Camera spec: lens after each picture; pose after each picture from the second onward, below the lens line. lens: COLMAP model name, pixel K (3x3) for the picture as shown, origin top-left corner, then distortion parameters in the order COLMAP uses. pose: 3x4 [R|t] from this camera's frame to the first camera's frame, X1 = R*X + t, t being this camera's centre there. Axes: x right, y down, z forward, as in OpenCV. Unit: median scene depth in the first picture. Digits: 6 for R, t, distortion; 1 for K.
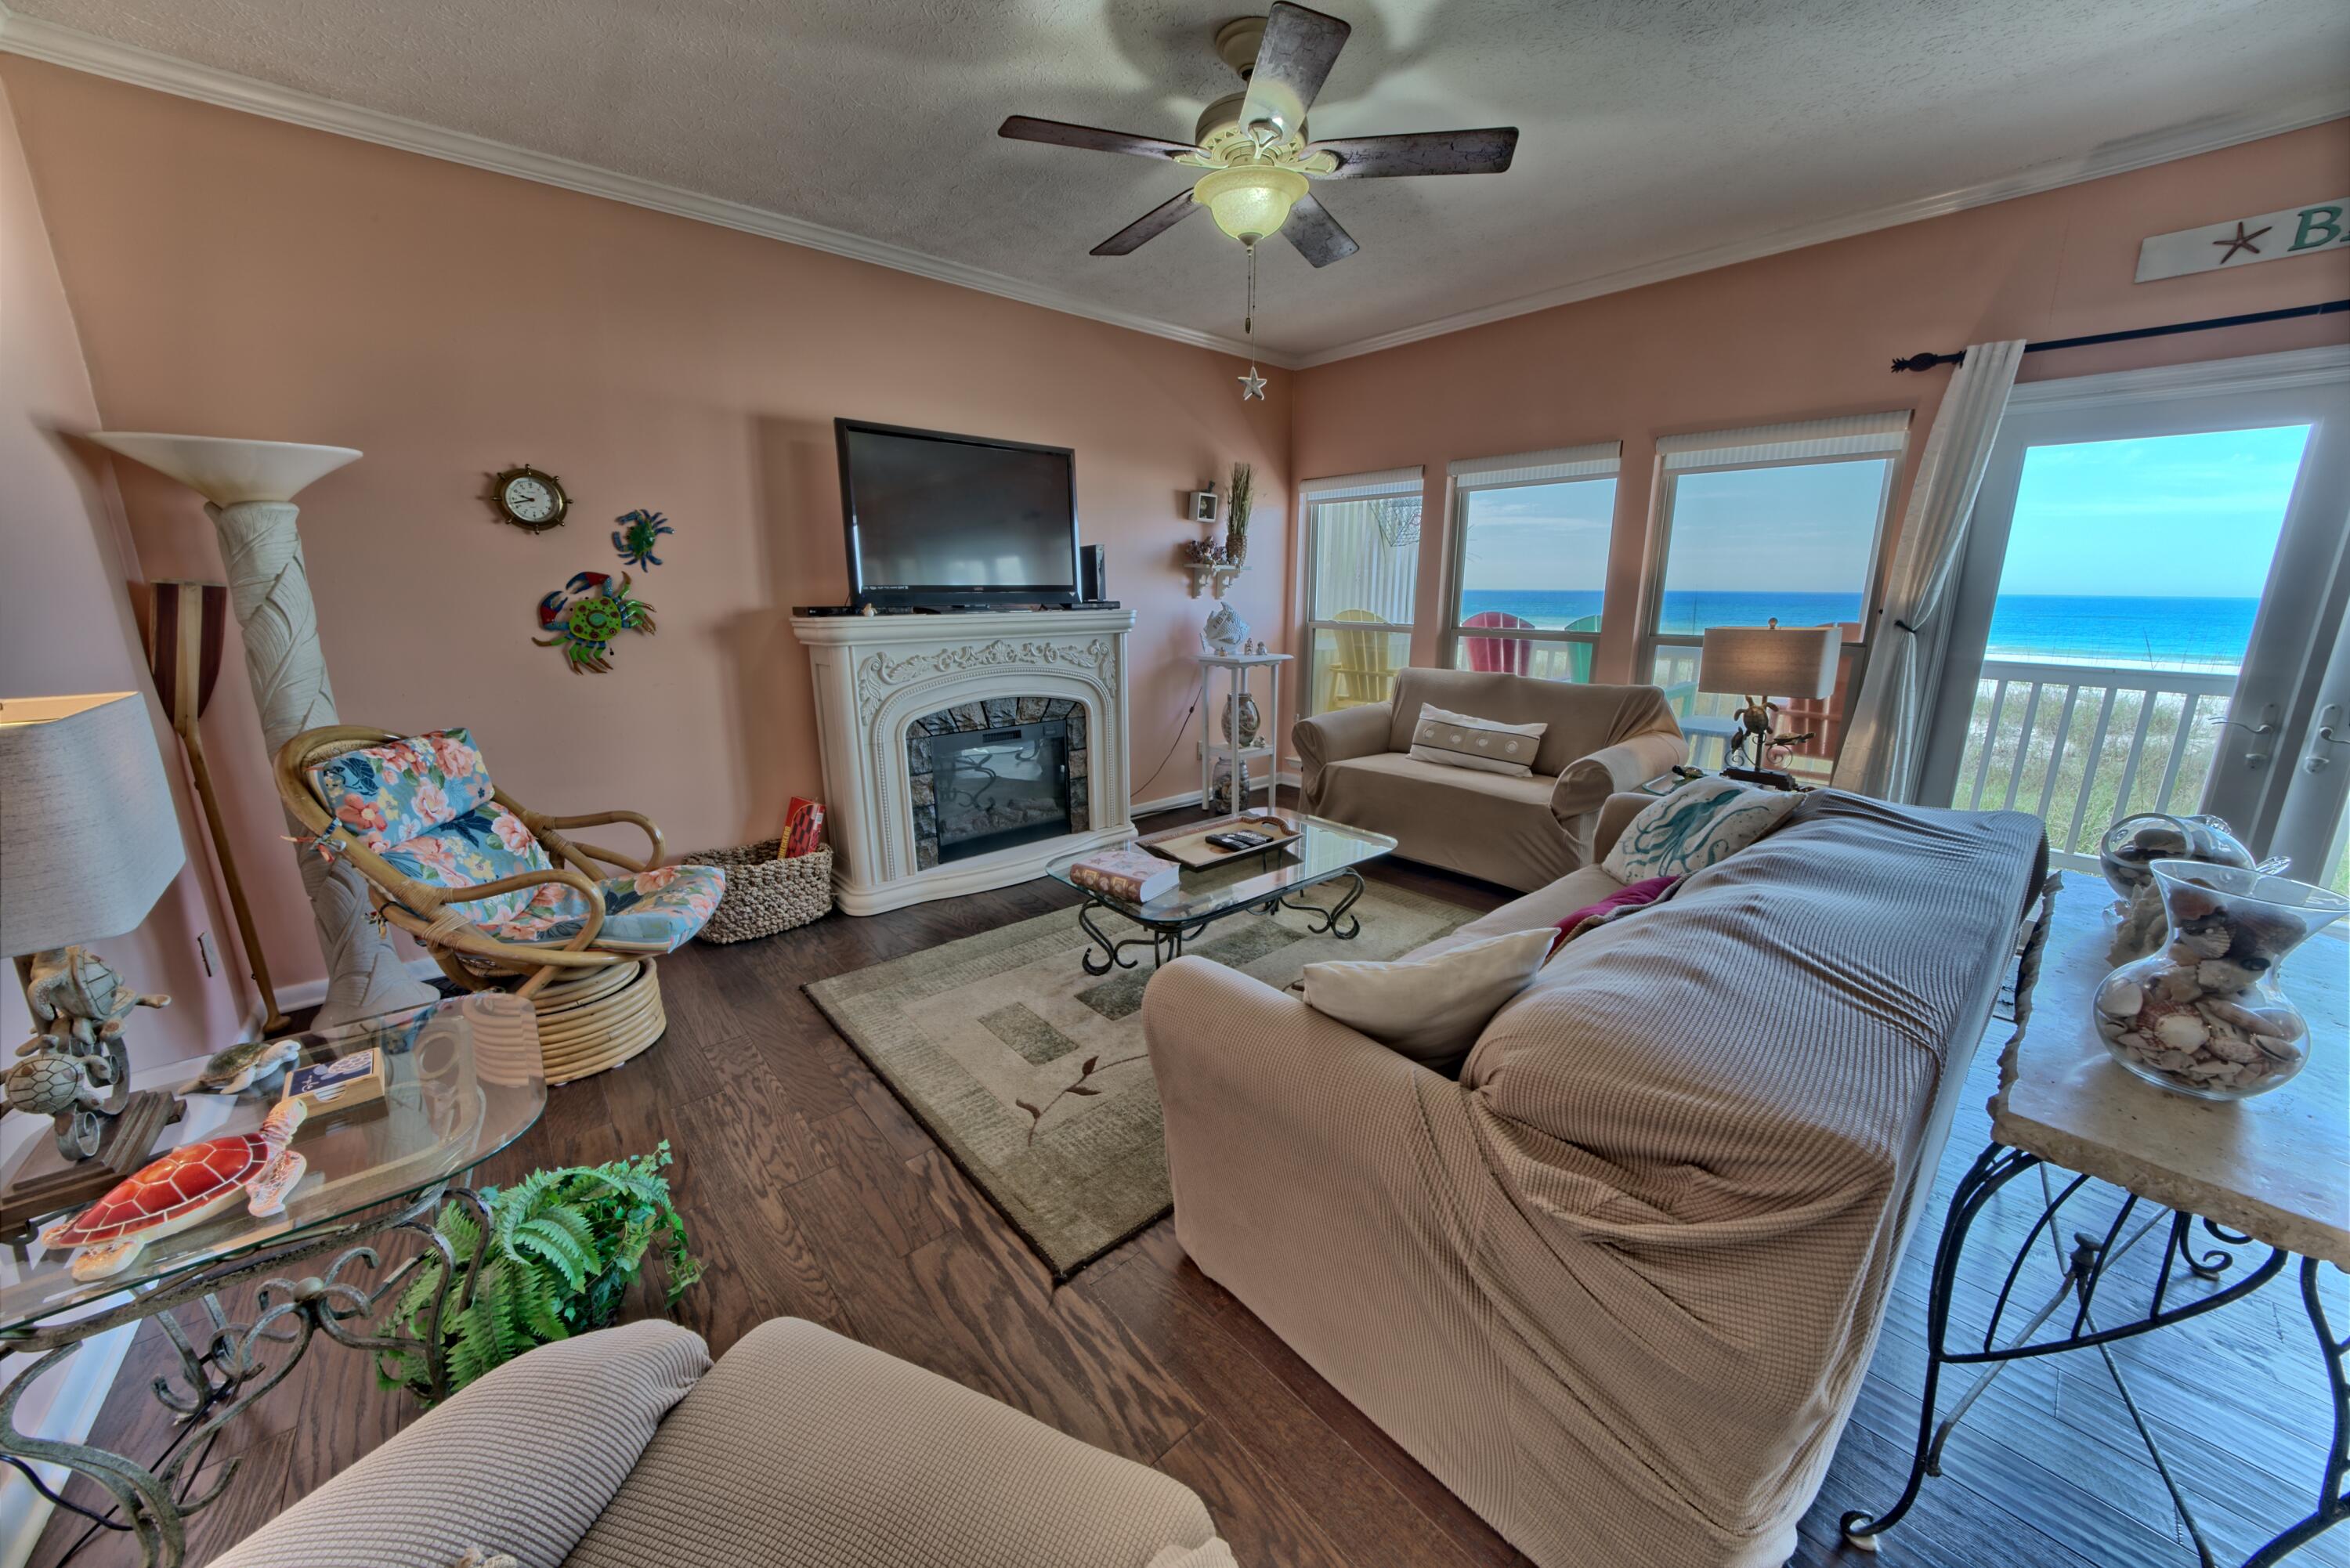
lens RADIAL K [[809.6, 0, 1171.3], [0, 809.6, 780.7], [0, 0, 1]] dist [-0.026470, 0.002581]
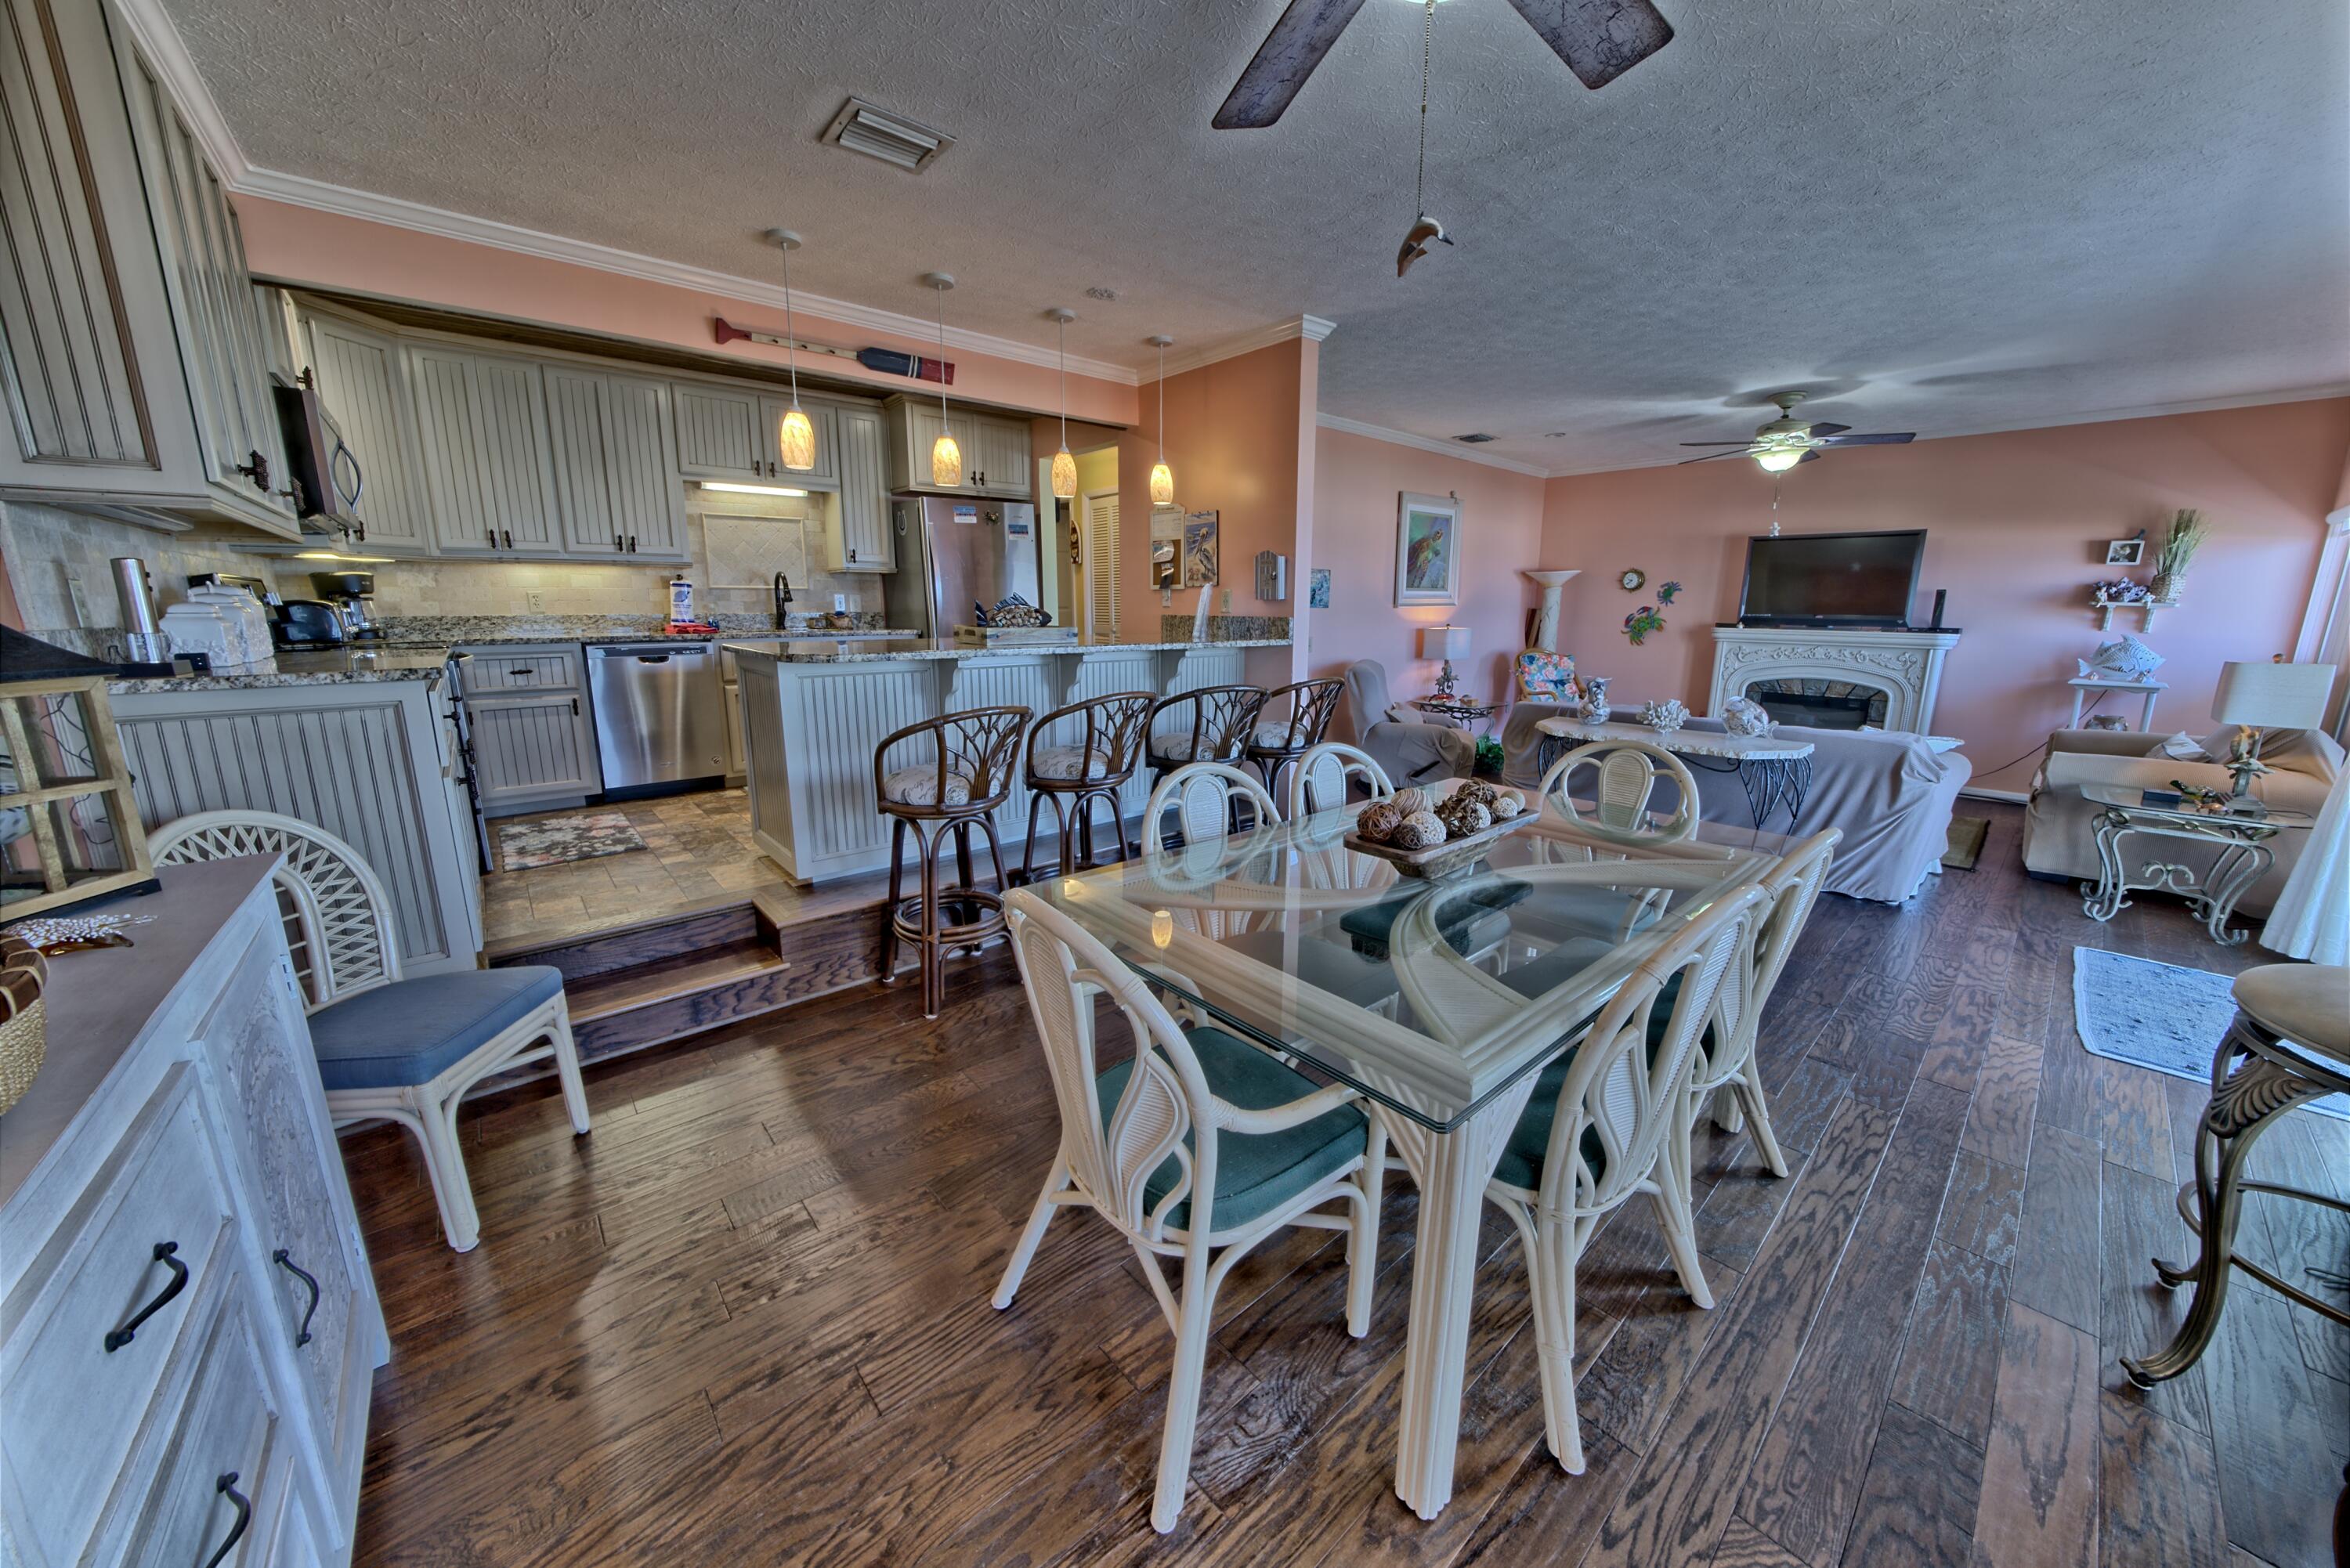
lens RADIAL K [[809.6, 0, 1179.6], [0, 809.6, 773.7], [0, 0, 1]] dist [-0.026470, 0.002581]
pose [[-0.000263, 0.204372, -0.978893, 1.849354], [-0.237548, 0.950861, 0.198583, 0.093921], [0.971376, 0.232586, 0.048298, -0.452956]]
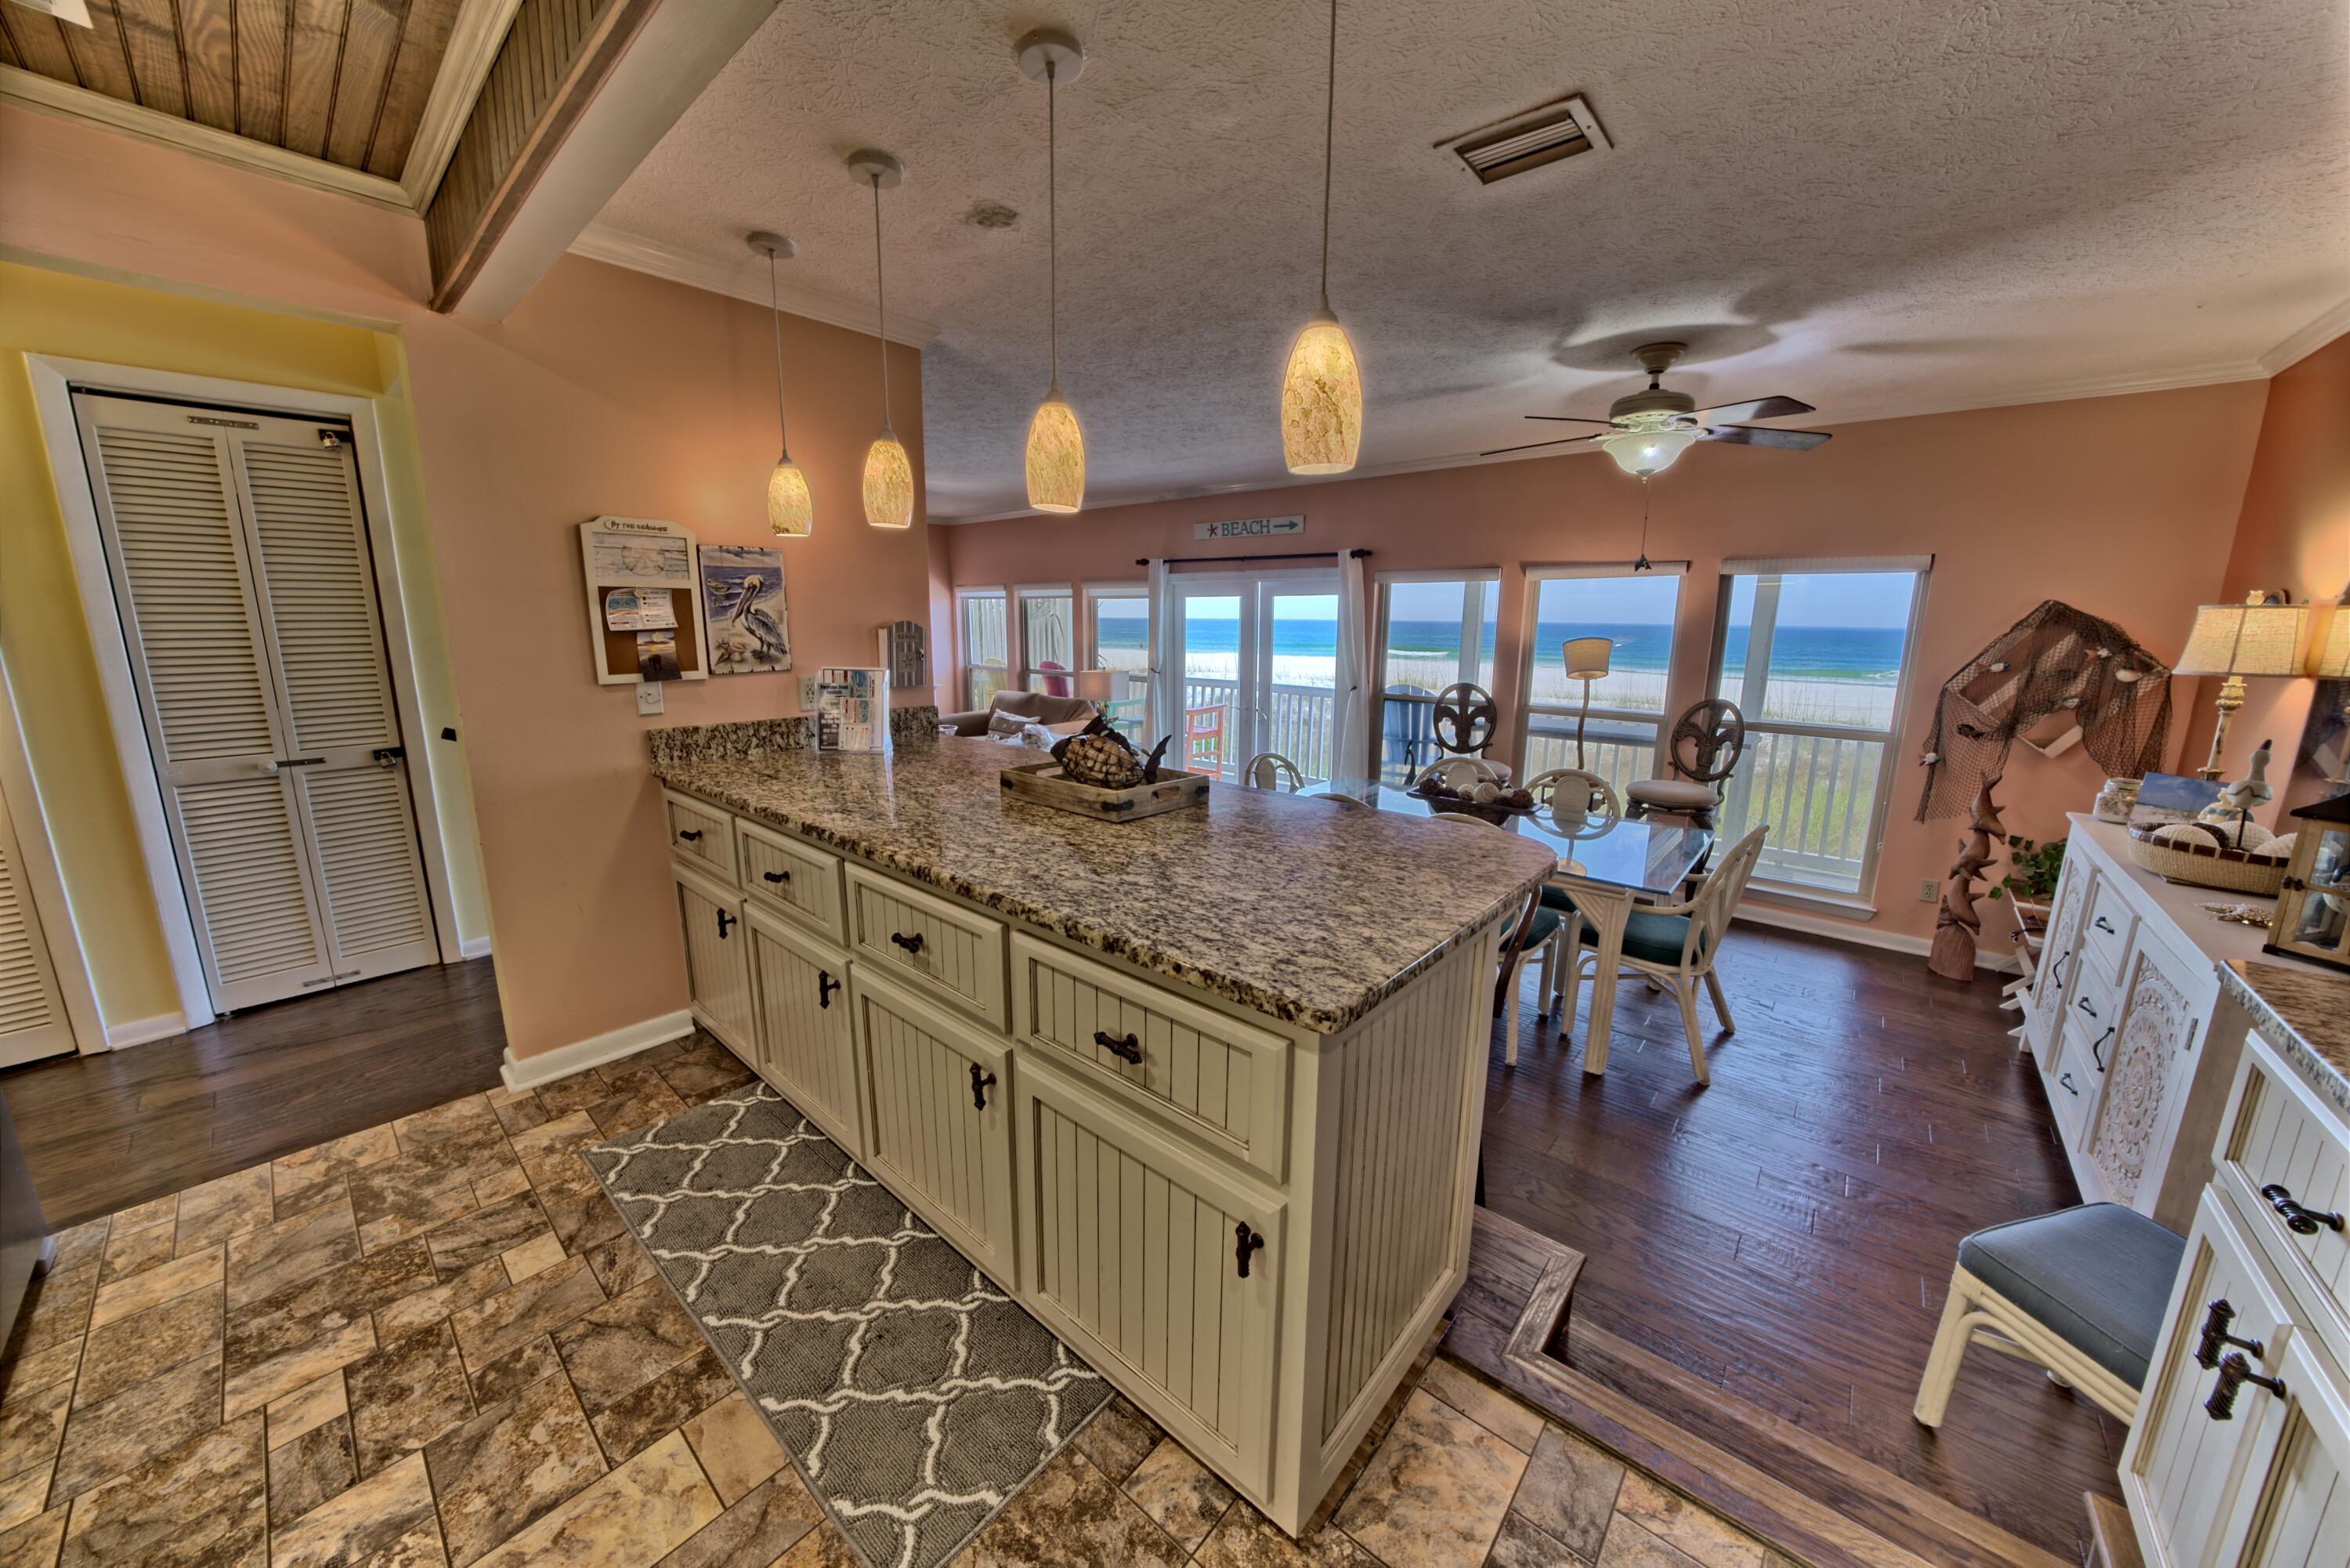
lens RADIAL K [[809.6, 0, 1177.3], [0, 809.6, 773.7], [0, 0, 1]] dist [-0.026470, 0.002581]
pose [[0.989265, -0.021525, 0.144541, 0.633616], [0.027742, 0.998768, -0.041133, 0.210345], [-0.143477, 0.044701, 0.988644, -1.351179]]
